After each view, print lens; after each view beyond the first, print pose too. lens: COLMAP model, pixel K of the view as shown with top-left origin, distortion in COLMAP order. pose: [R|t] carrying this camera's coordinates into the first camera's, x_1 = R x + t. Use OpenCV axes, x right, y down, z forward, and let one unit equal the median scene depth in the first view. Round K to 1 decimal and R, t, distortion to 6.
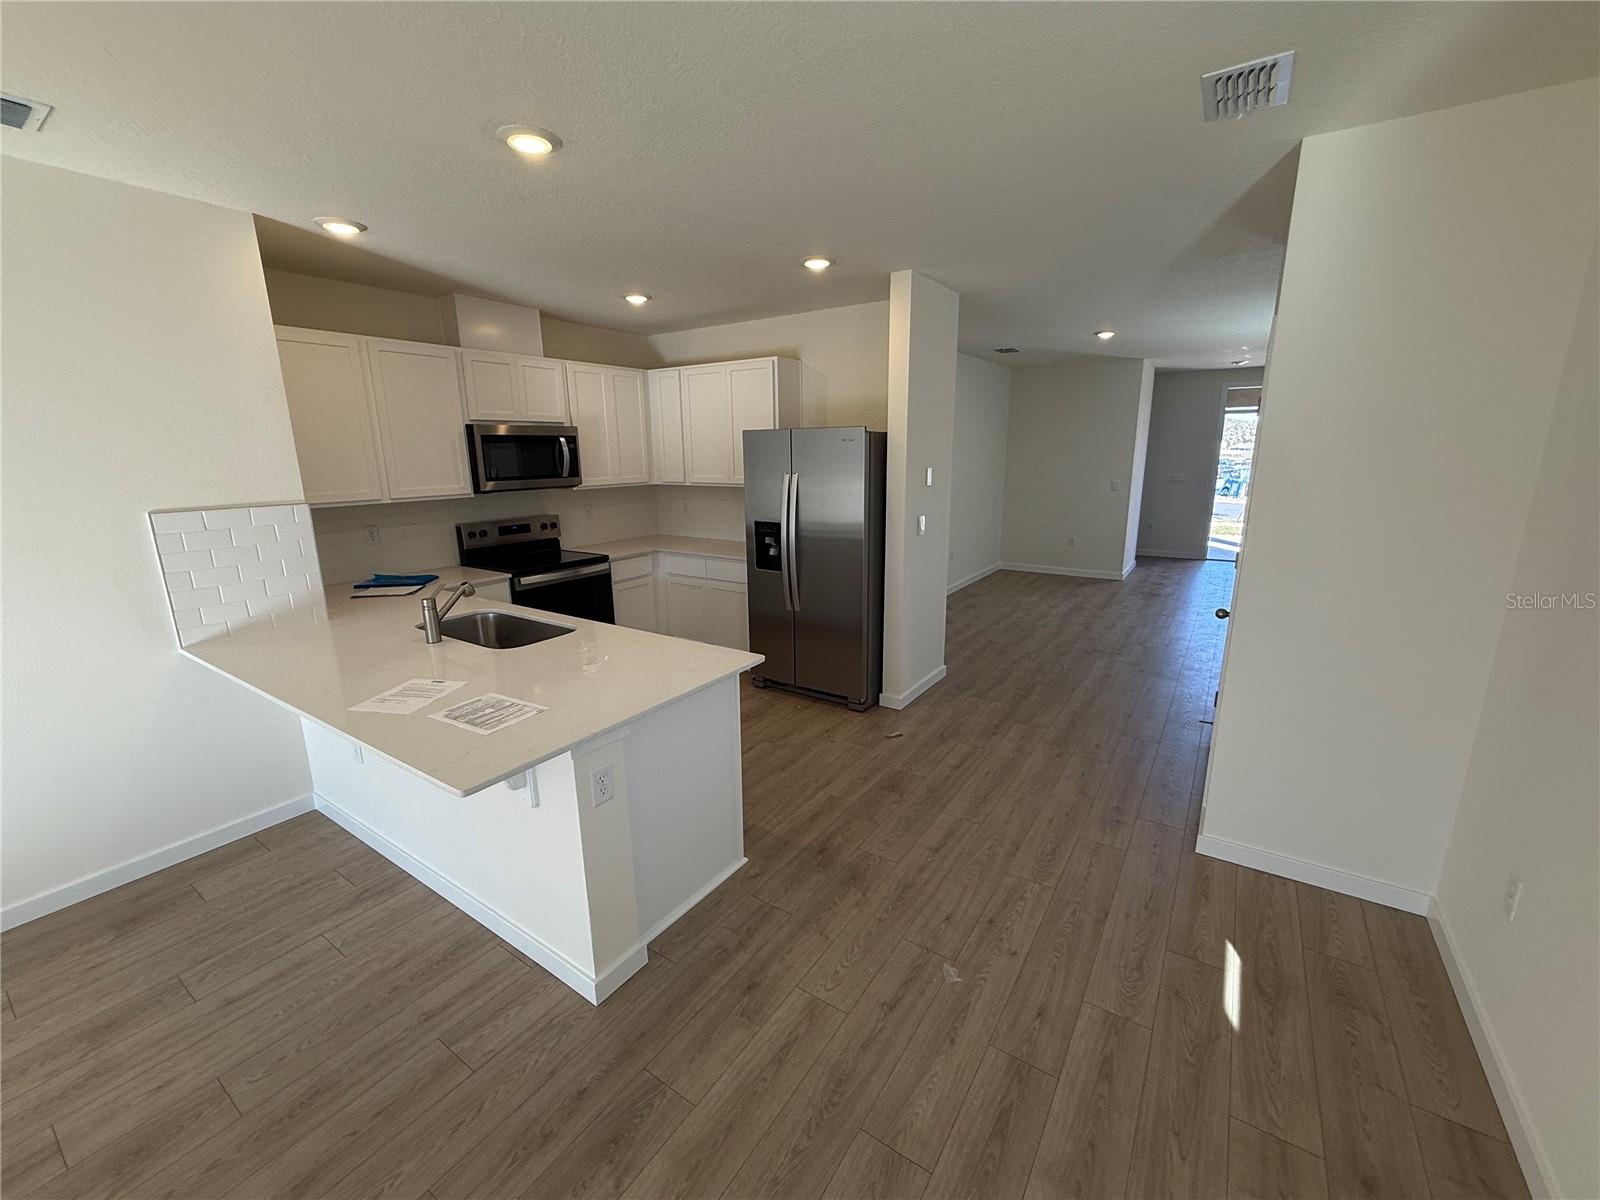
lens RADIAL K [[643.8, 0, 800.0], [0, 643.8, 600.0], [0, 0, 1]] dist [0.000785, -0.000053]
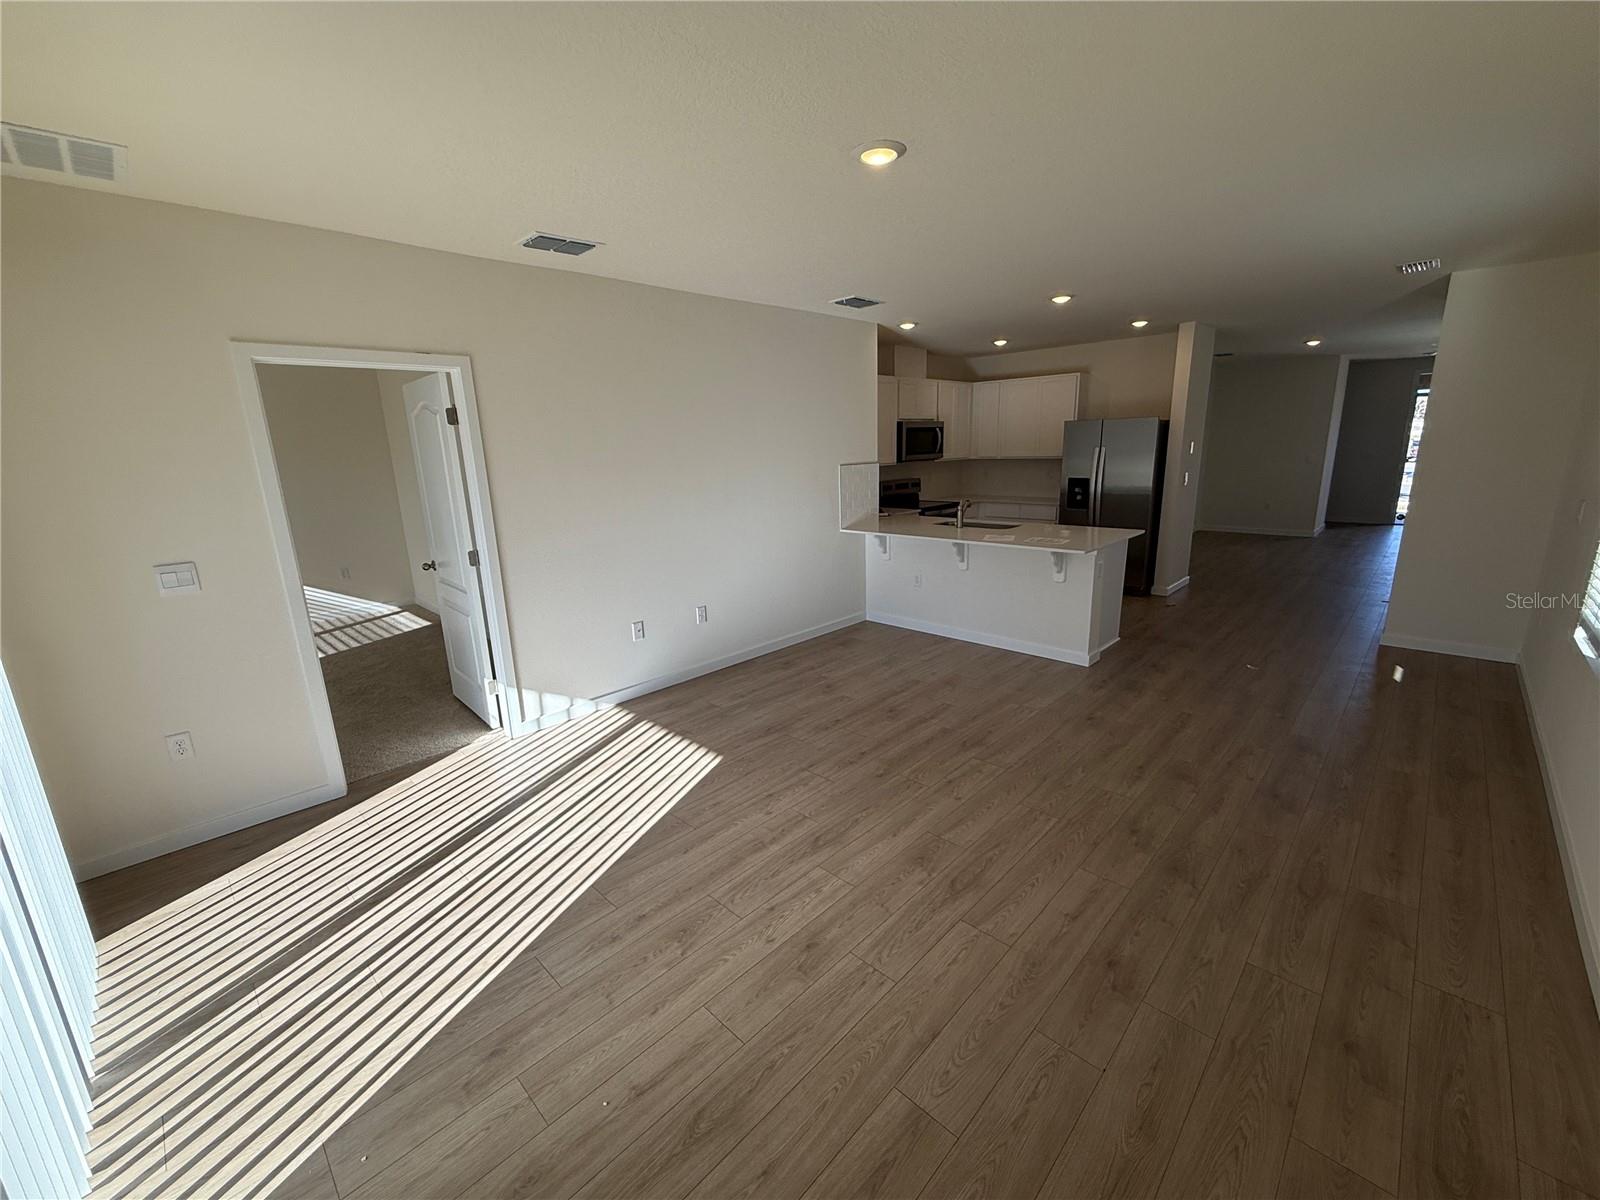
lens RADIAL K [[643.7, 0, 821.1], [0, 643.7, 596.4], [0, 0, 1]] dist [0.015379, 0.000078]
pose [[0.987037, 0.021866, -0.158997, -0.431793], [-0.020877, 0.999751, 0.007892, 0.178177], [0.159130, -0.004471, 0.987247, -0.703943]]
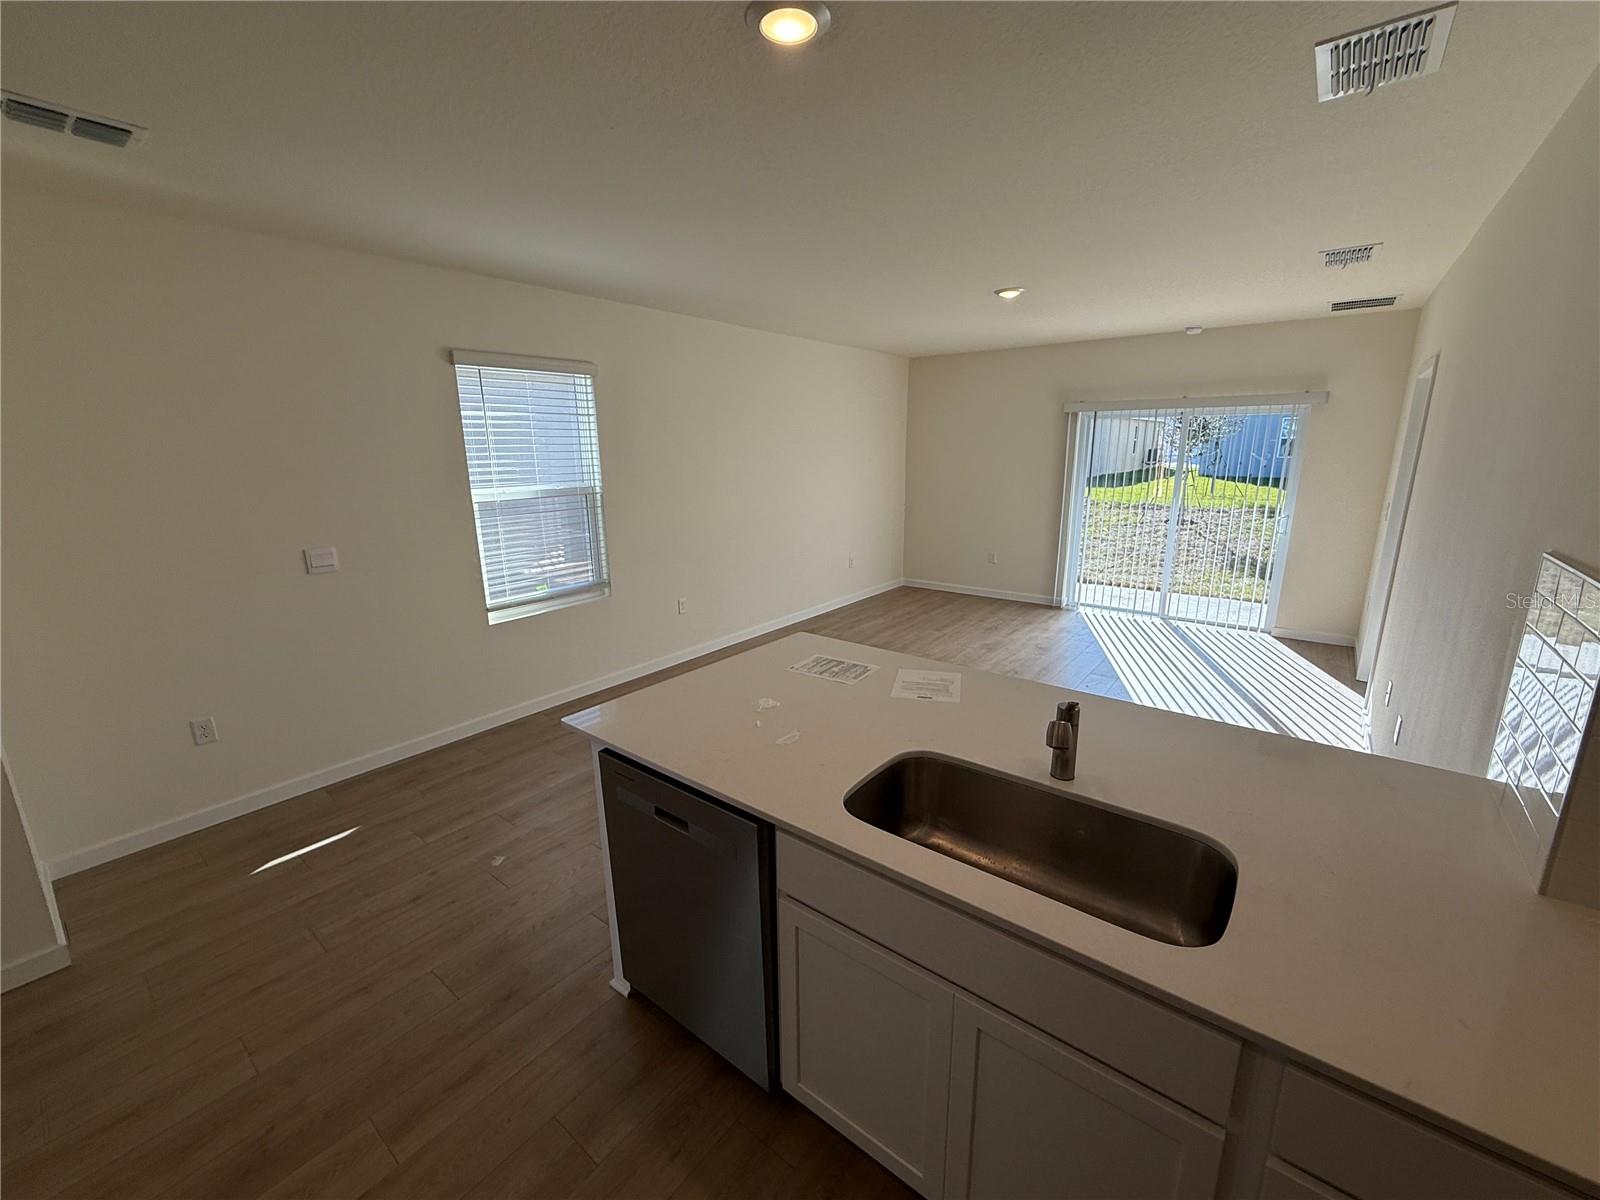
lens RADIAL K [[653.7, 0, 800.0], [0, 653.7, 600.0], [0, 0, 1]] dist [0.001247, 0.000004]
pose [[-0.996800, 0.003281, 0.079862, -0.241325], [0.039068, 0.891672, 0.450994, -0.231266], [-0.069731, 0.452671, -0.888947, 0.949031]]
